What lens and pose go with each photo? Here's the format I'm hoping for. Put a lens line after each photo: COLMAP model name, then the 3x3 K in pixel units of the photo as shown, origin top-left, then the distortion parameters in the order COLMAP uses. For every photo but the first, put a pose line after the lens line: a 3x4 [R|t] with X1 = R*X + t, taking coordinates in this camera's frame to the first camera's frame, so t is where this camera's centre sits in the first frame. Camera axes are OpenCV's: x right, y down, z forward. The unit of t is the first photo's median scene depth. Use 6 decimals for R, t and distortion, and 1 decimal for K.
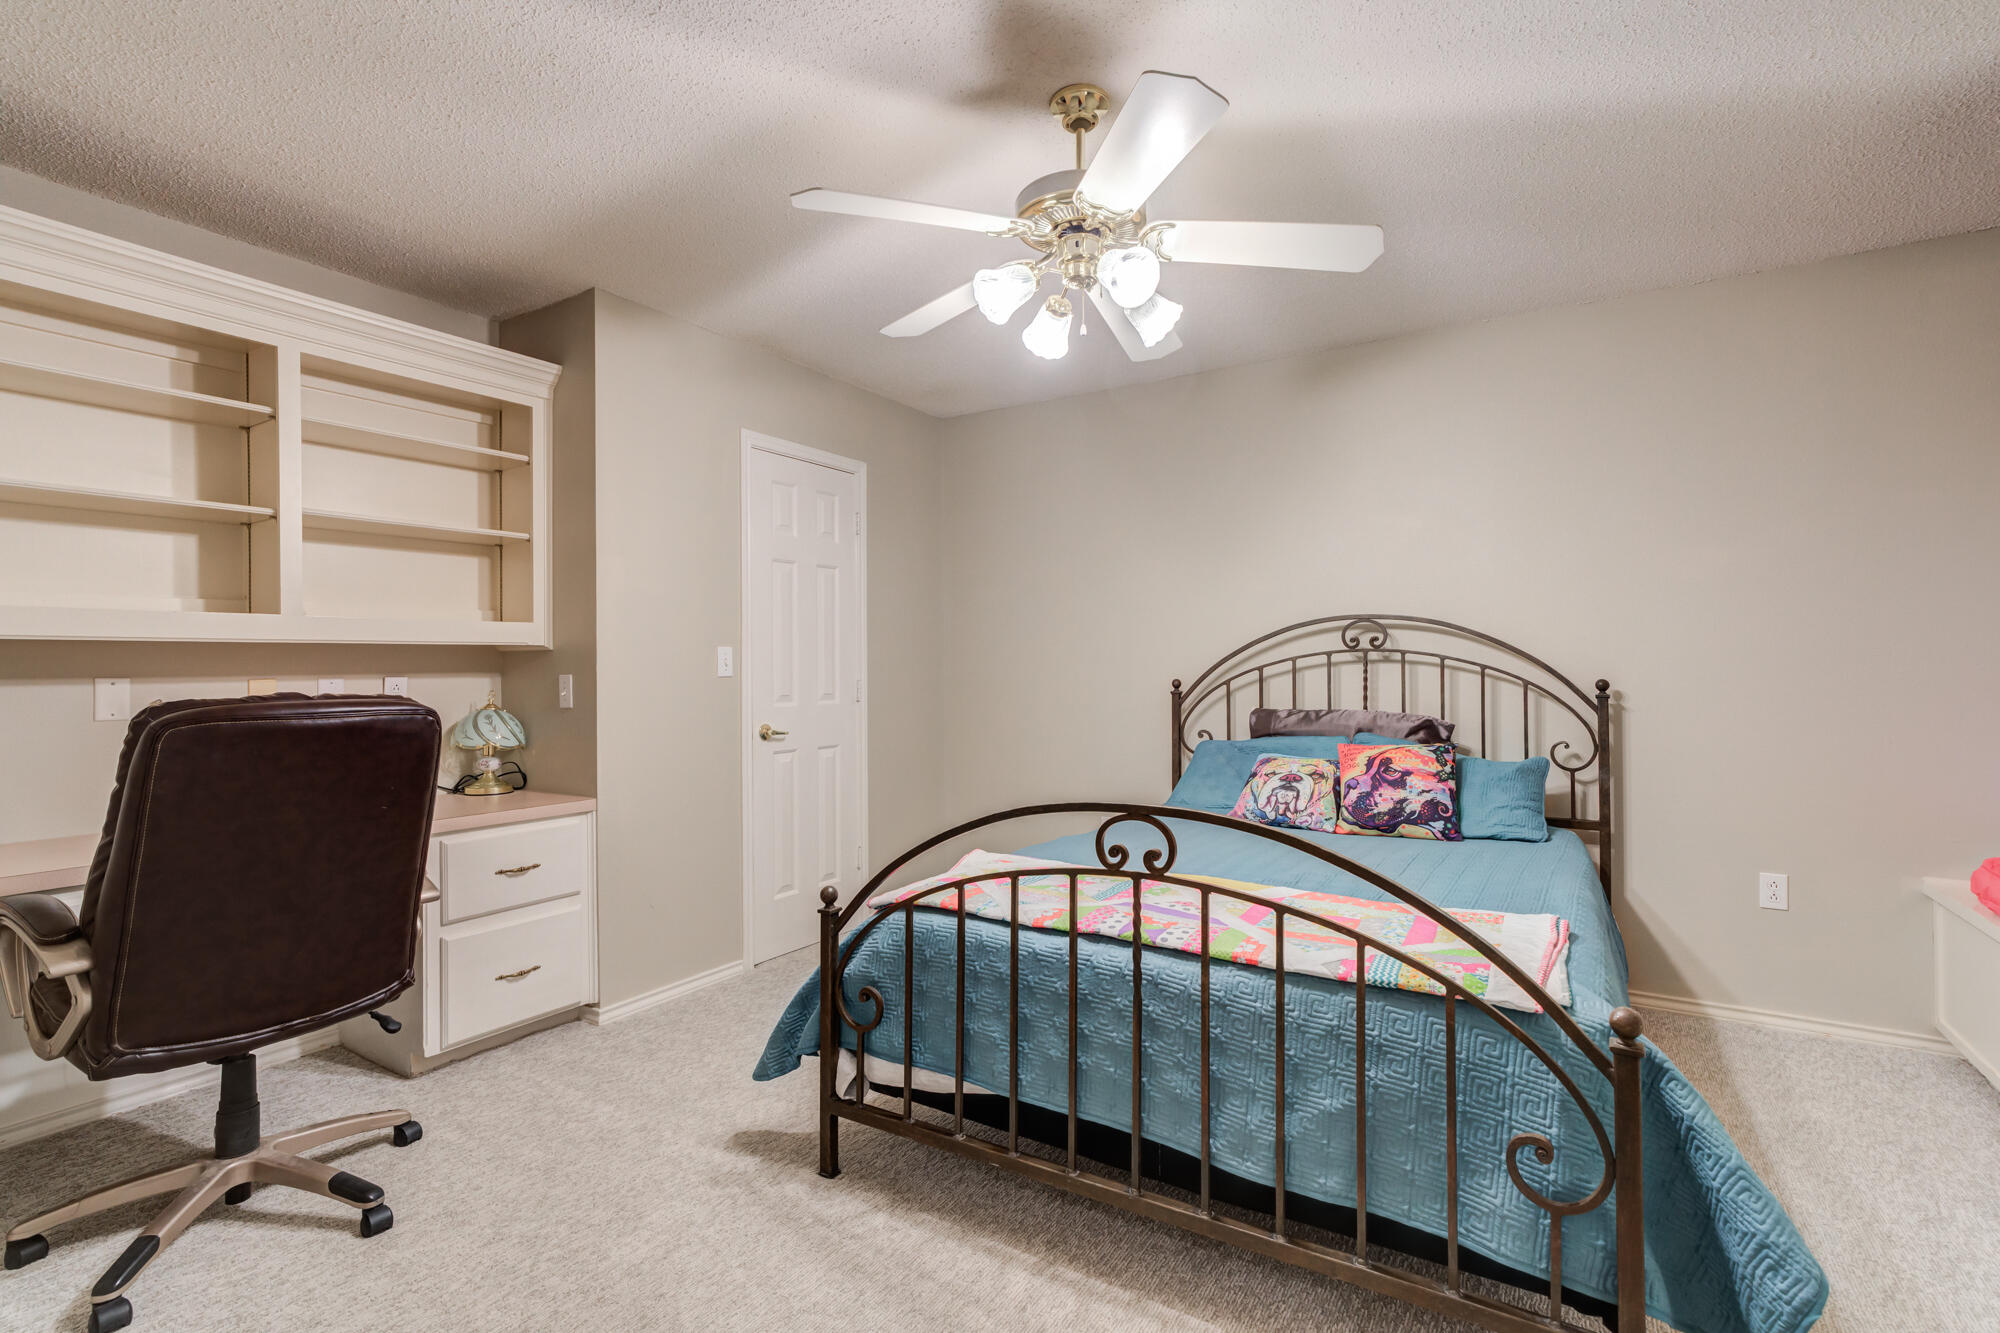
lens RADIAL K [[907.3, 0, 996.1], [0, 907.3, 676.1], [0, 0, 1]] dist [-0.017278, 0.012320]
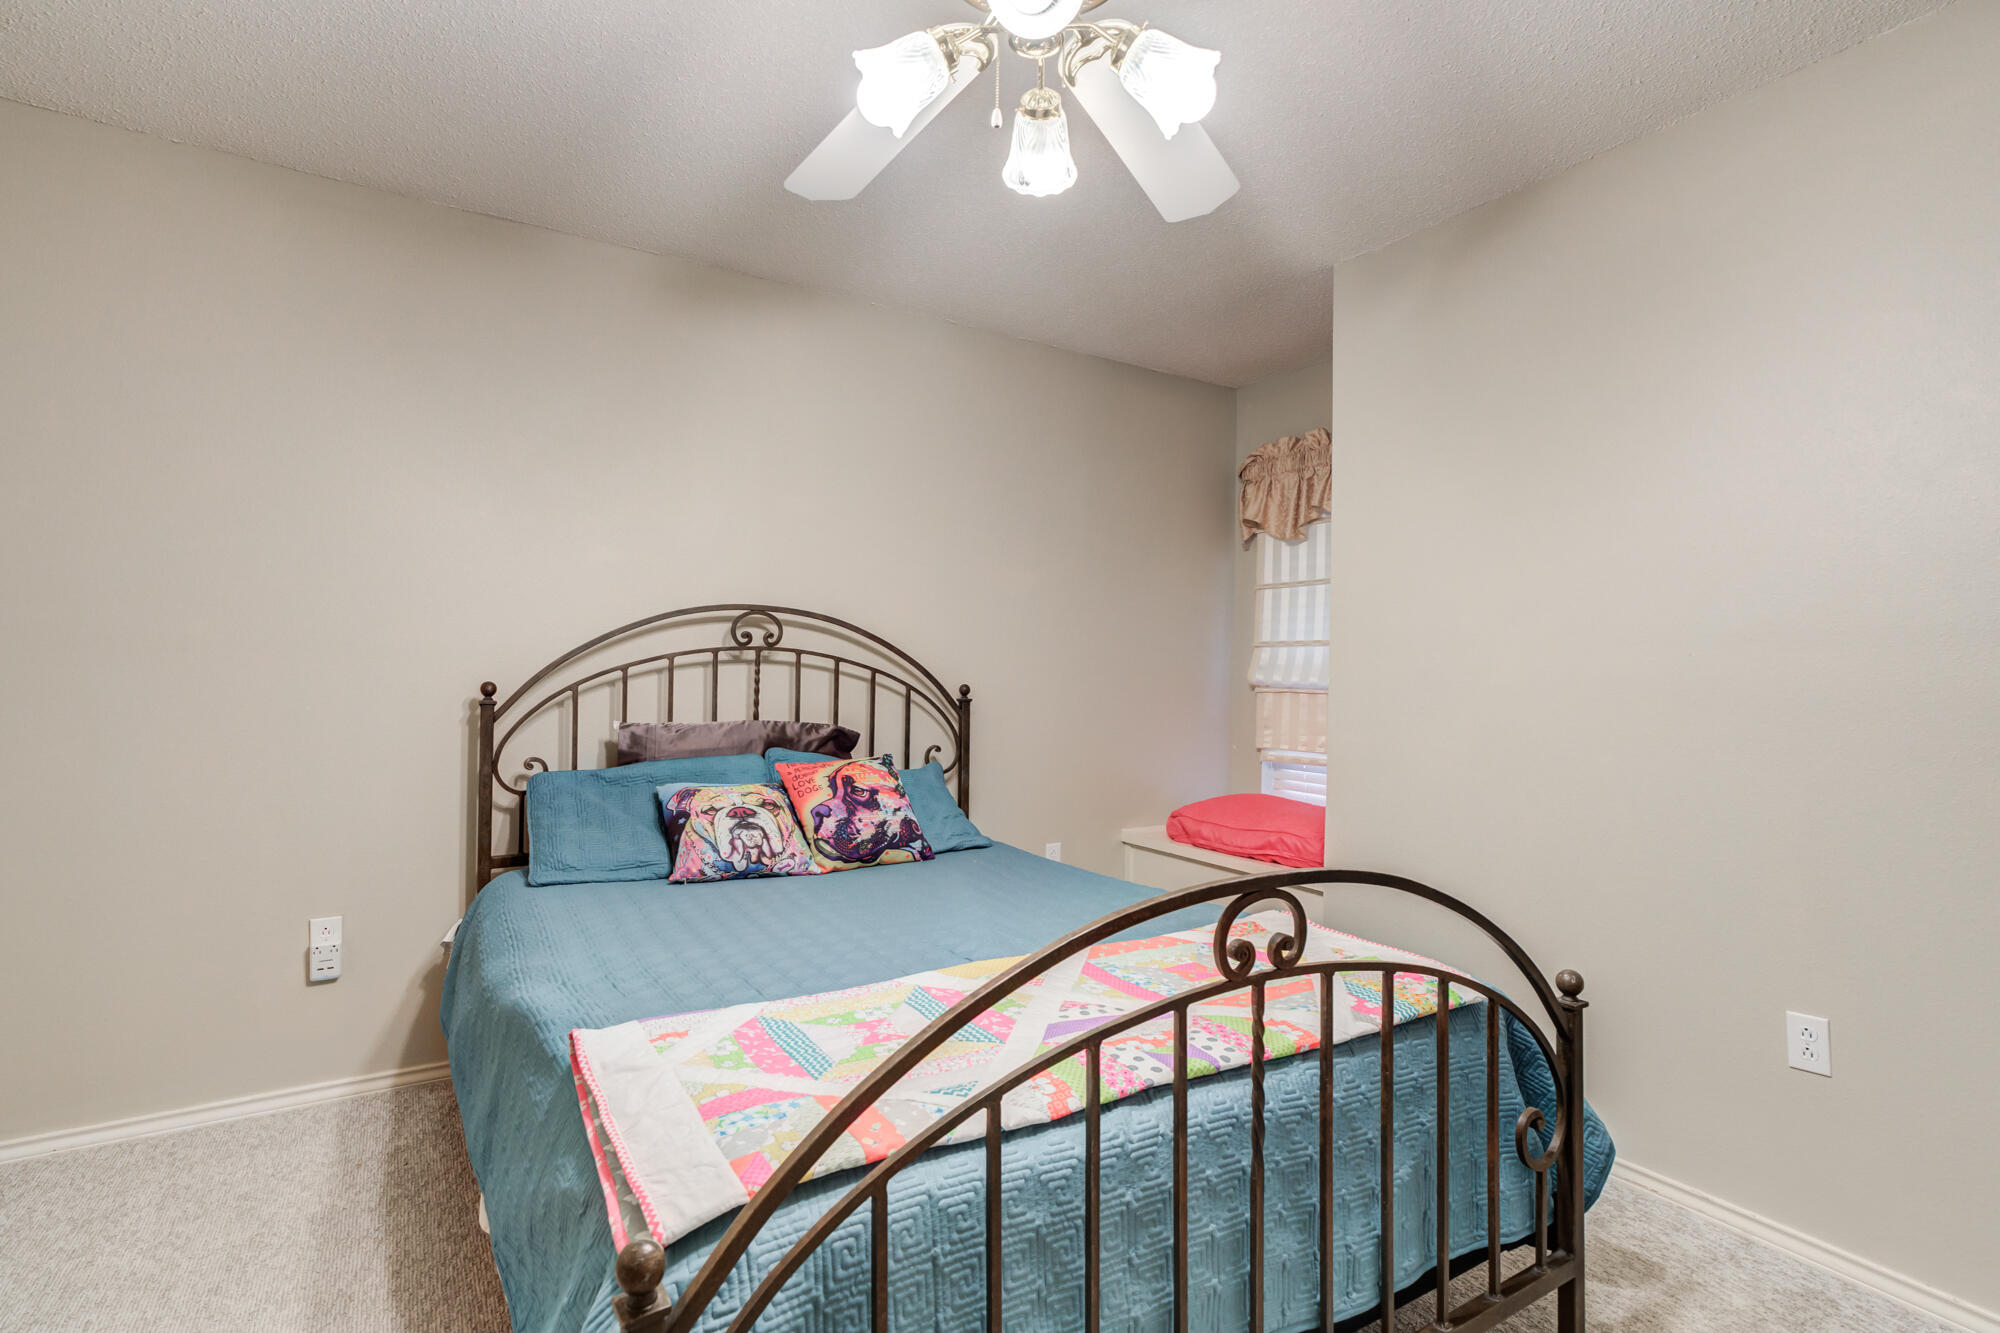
lens RADIAL K [[994.3, 0, 1000.0], [0, 994.3, 666.5], [0, 0, 1]] dist [-0.000834, 0.000175]
pose [[0.454582, 0.007612, 0.890673, -0.346810], [-0.011777, 0.999927, -0.002535, -0.013426], [-0.890627, -0.009337, 0.454638, 0.438599]]
